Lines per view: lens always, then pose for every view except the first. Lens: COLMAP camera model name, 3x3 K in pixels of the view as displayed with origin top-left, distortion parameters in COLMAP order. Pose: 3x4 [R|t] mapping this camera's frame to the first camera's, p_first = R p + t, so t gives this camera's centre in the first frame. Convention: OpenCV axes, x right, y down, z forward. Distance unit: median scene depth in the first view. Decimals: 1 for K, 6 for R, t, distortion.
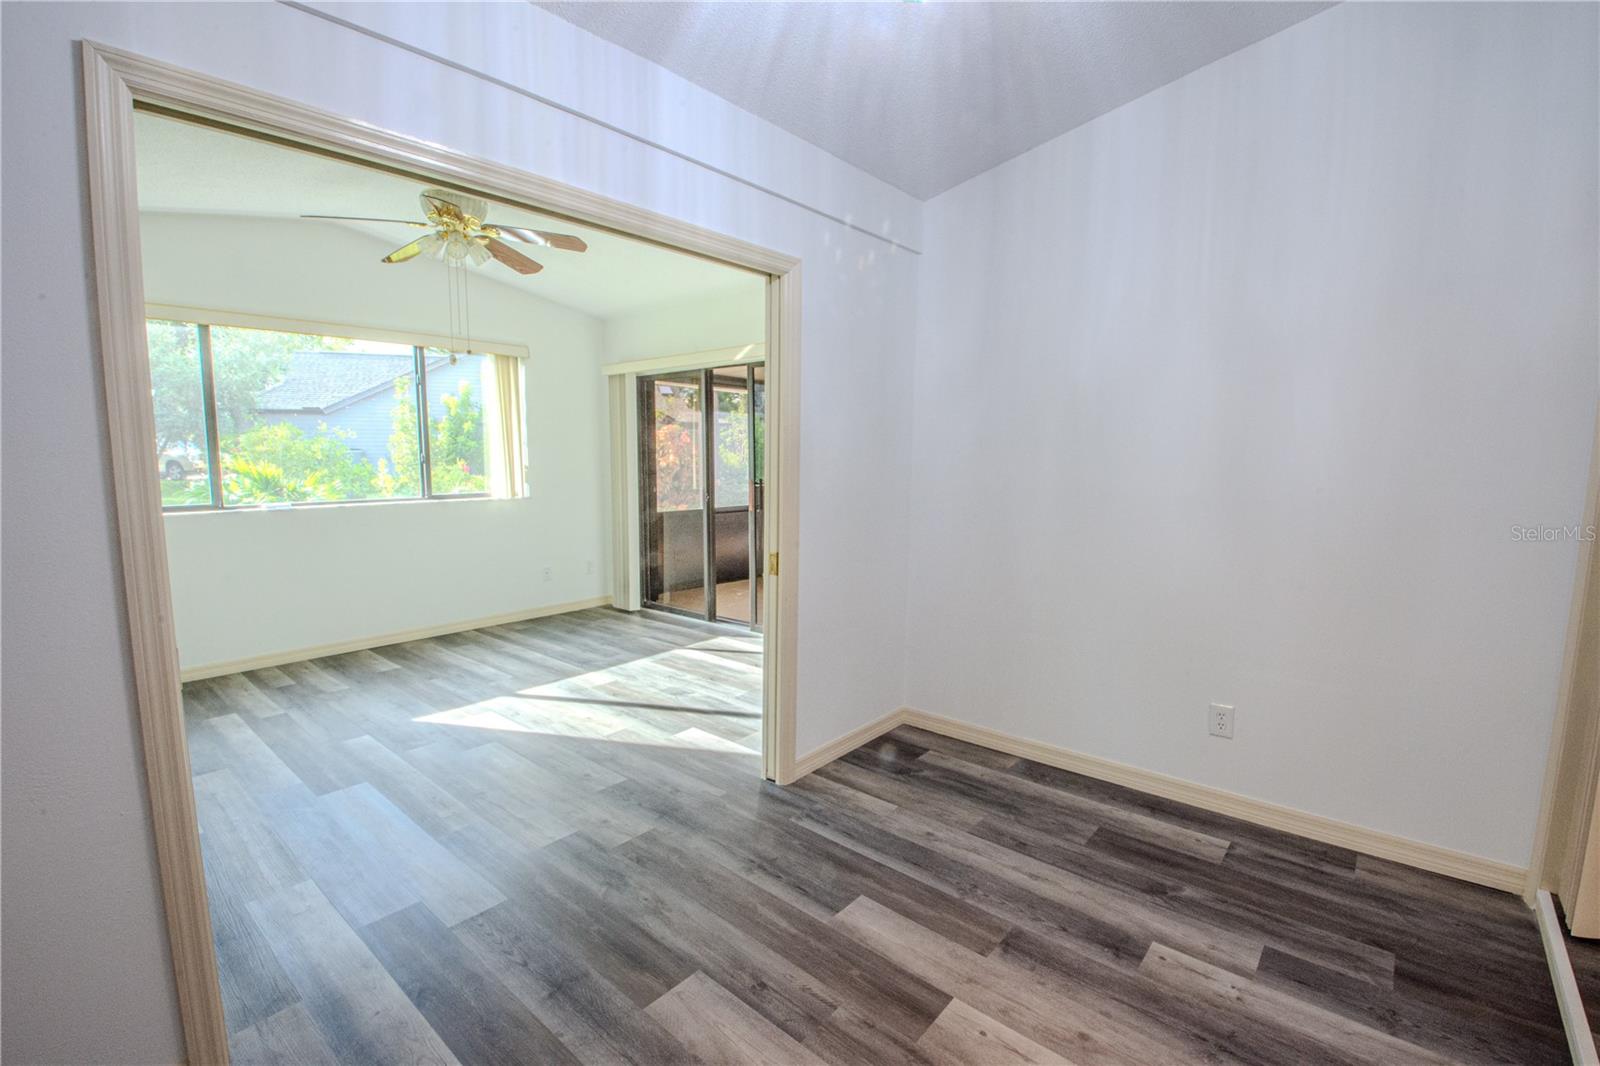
lens RADIAL K [[710.0, 0, 805.5], [0, 710.0, 534.9], [0, 0, 1]] dist [-0.025085, -0.003863]
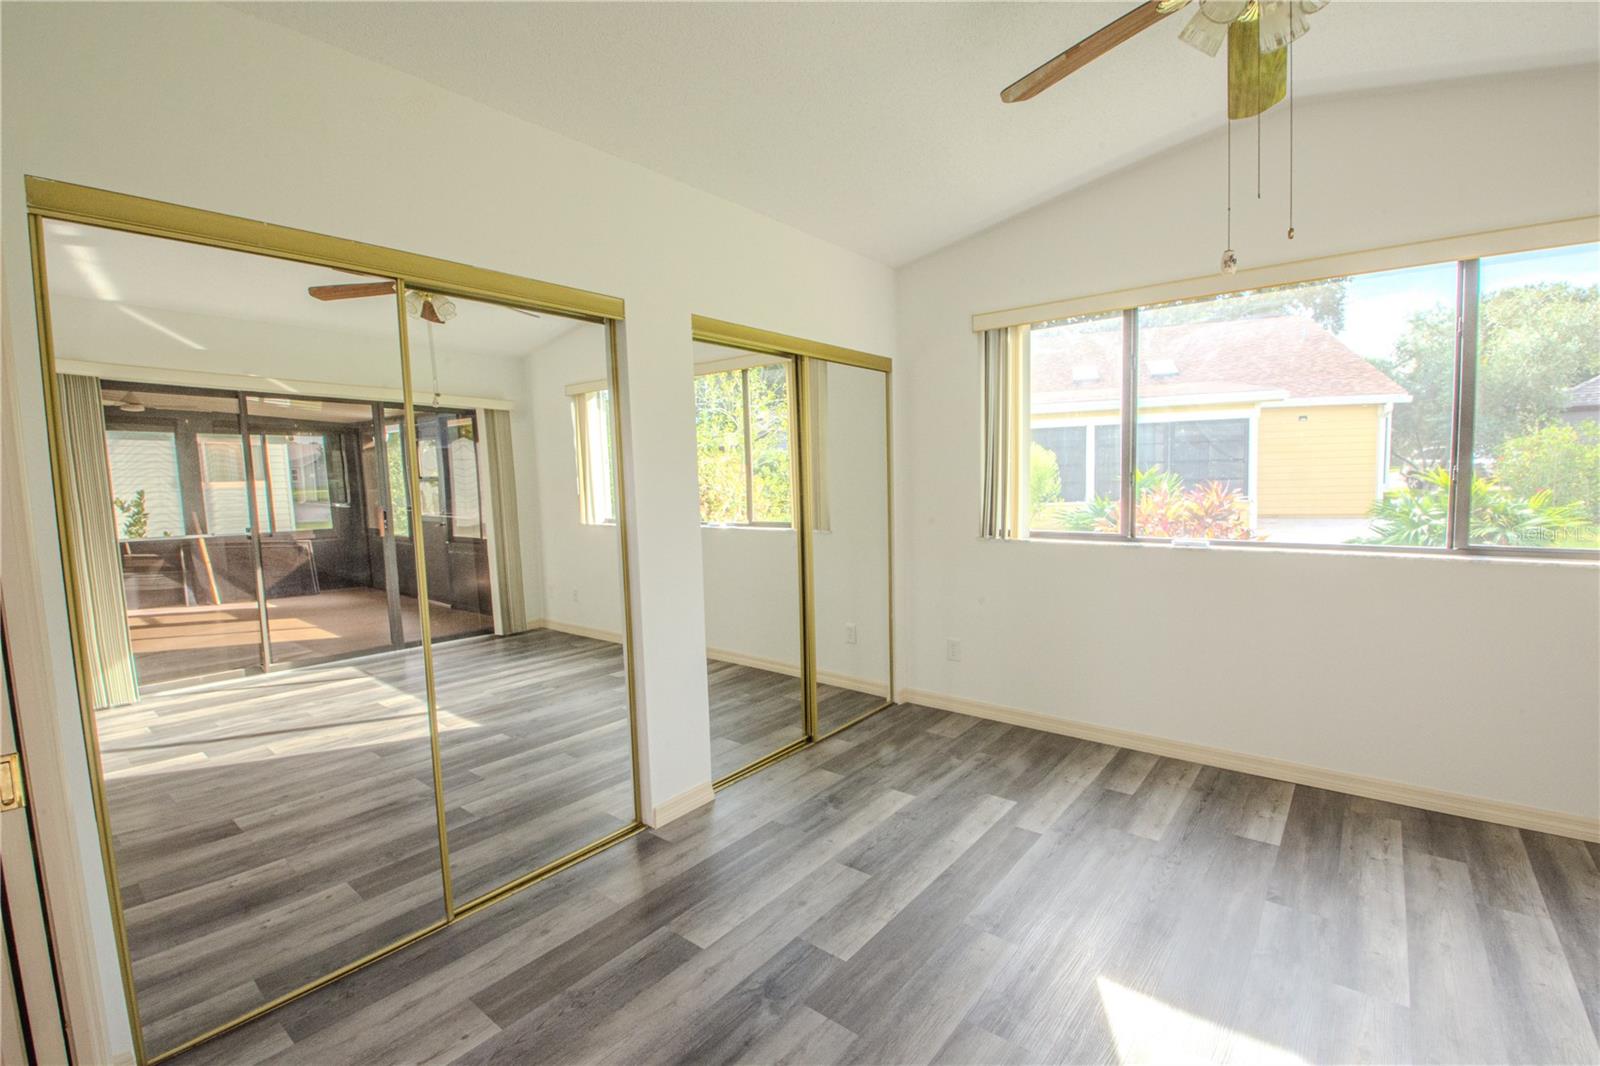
lens RADIAL K [[710.0, 0, 804.3], [0, 710.0, 538.9], [0, 0, 1]] dist [-0.025085, -0.003863]
pose [[0.036691, 0.088016, -0.995443, -0.049113], [-0.094497, 0.991956, 0.084225, -0.071030], [0.994849, 0.090976, 0.044713, 0.584831]]
